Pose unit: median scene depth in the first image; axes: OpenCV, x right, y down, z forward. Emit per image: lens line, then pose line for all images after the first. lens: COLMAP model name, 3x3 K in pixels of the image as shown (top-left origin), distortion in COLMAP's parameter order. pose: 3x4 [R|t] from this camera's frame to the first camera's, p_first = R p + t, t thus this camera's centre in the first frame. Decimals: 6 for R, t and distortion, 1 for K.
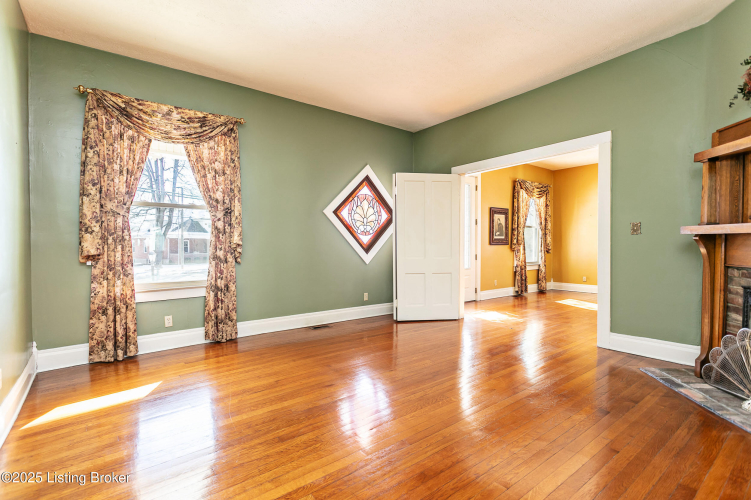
lens RADIAL K [[364.0, 0, 374.1], [0, 364.0, 249.5], [0, 0, 1]] dist [0.003704, 0.001386]
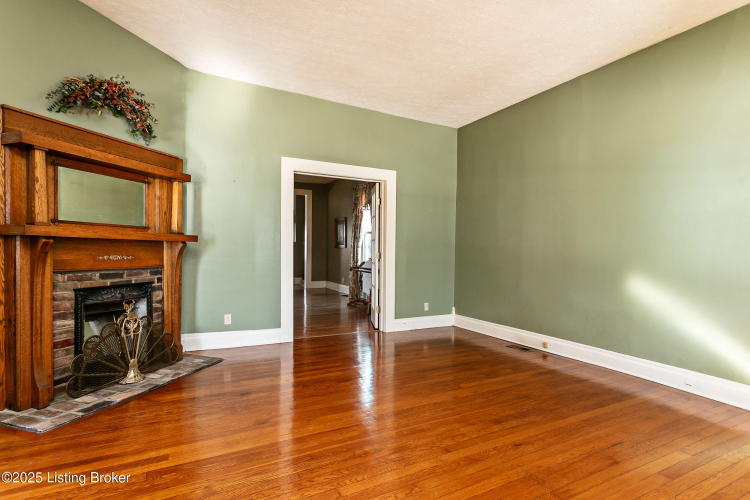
lens RADIAL K [[363.5, 0, 374.0], [0, 363.5, 249.7], [0, 0, 1]] dist [0.003704, 0.001386]
pose [[-0.974919, -0.007149, 0.222444, -0.031795], [-0.002310, 0.999755, 0.022007, -0.034401], [-0.222547, 0.020941, -0.974697, 1.786719]]
